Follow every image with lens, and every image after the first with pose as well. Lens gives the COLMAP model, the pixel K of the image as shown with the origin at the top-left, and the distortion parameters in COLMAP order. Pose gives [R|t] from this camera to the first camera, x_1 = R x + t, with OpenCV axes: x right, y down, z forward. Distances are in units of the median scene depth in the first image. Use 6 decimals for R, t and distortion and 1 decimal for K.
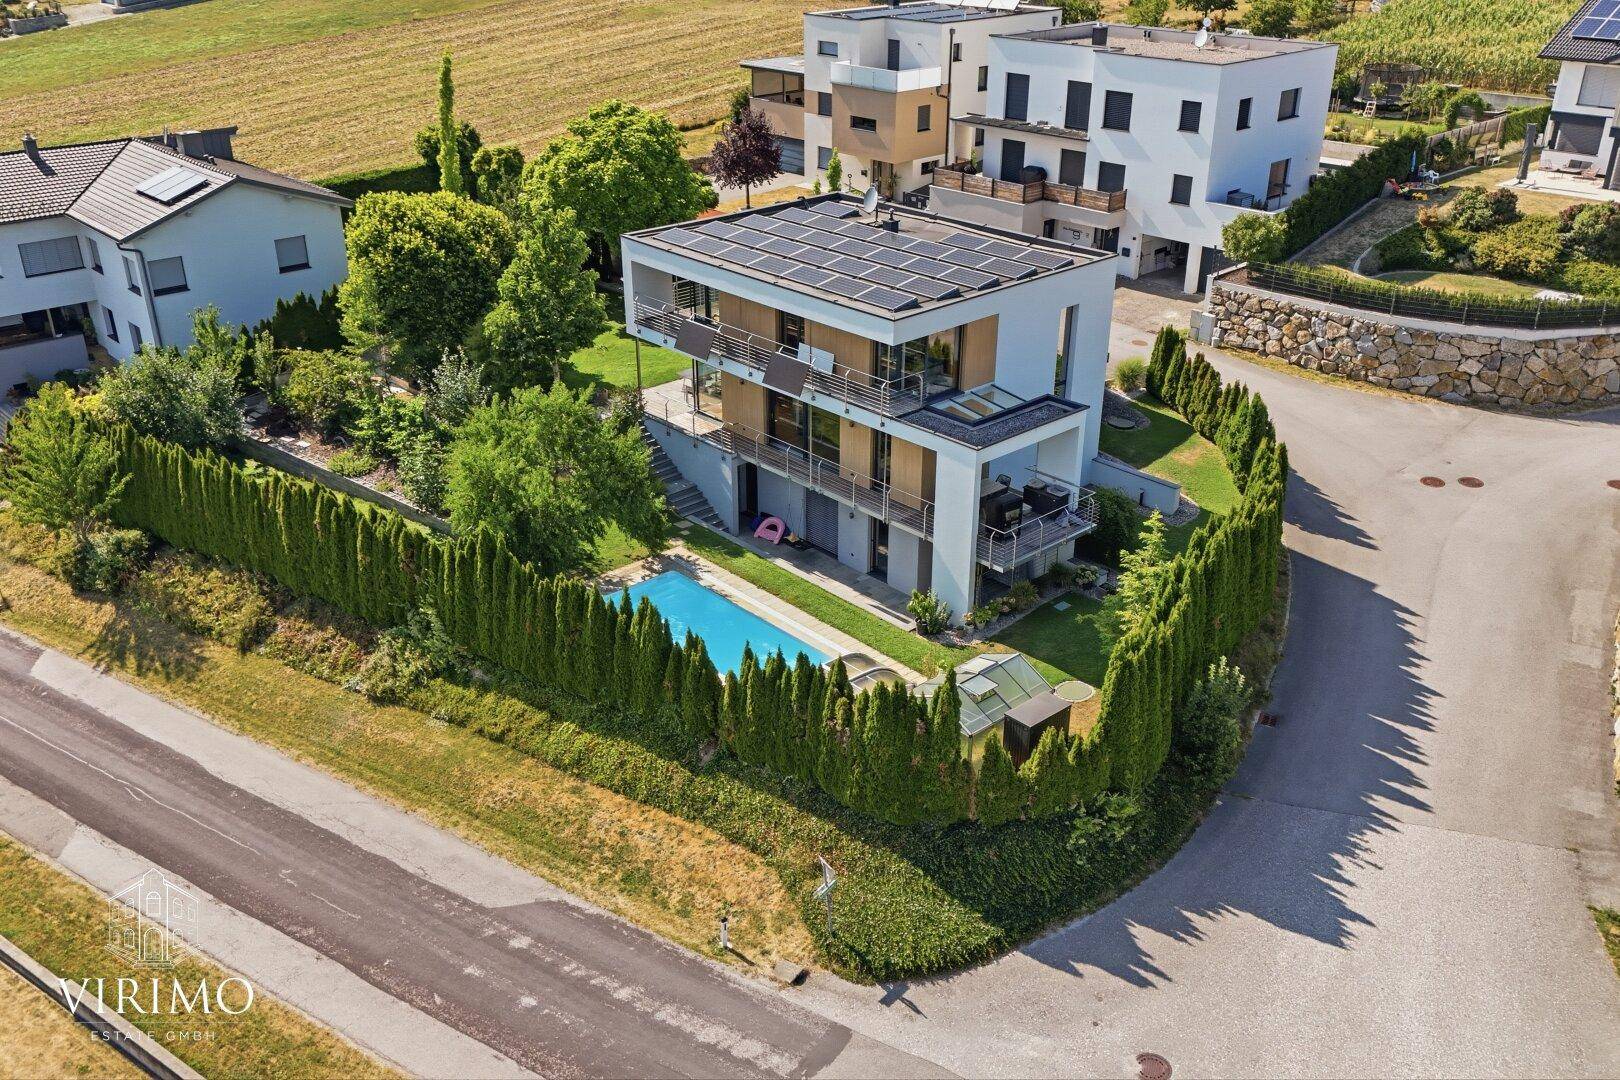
lens RADIAL K [[1479.1, 0, 809.1], [0, 1479.1, 487.7], [0, 0, 1]] dist [0.041008, -0.005343]
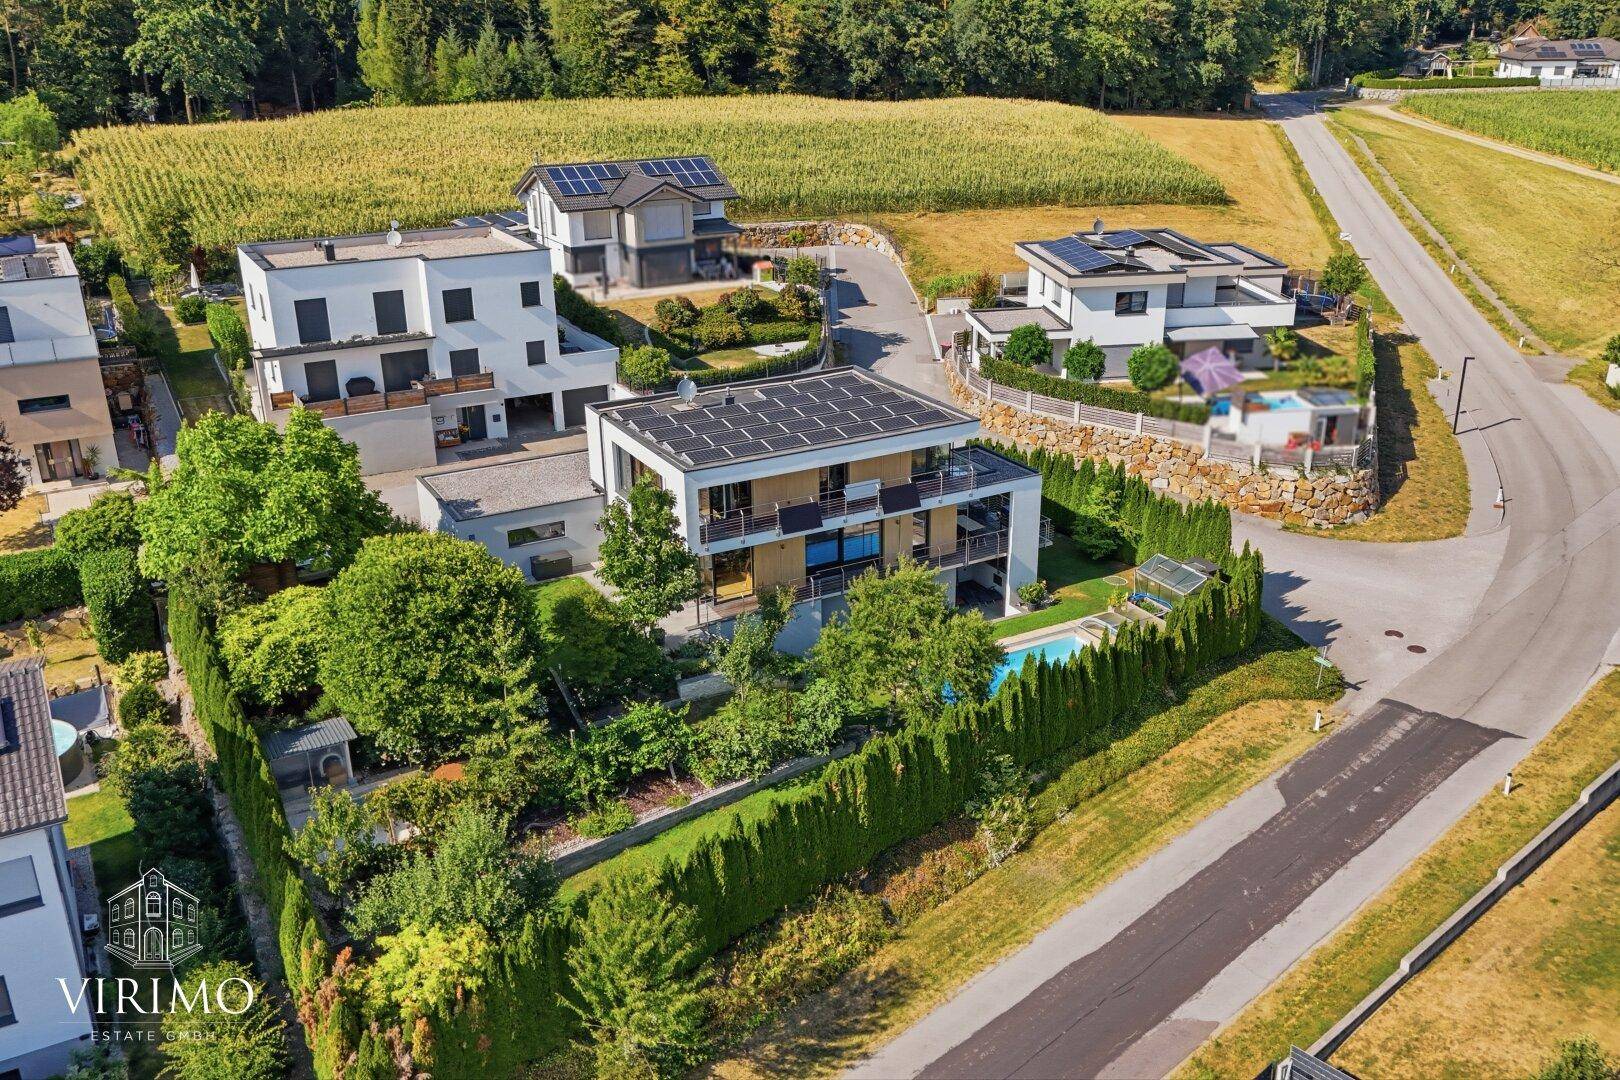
lens RADIAL K [[1404.3, 0, 810.0], [0, 1404.3, 540.0], [0, 0, 1]] dist [0.006306, 0.005693]
pose [[0.211462, -0.349901, 0.912608, -0.818978], [0.387656, 0.887165, 0.250322, -0.269349], [-0.897222, 0.300845, 0.323243, 0.477551]]
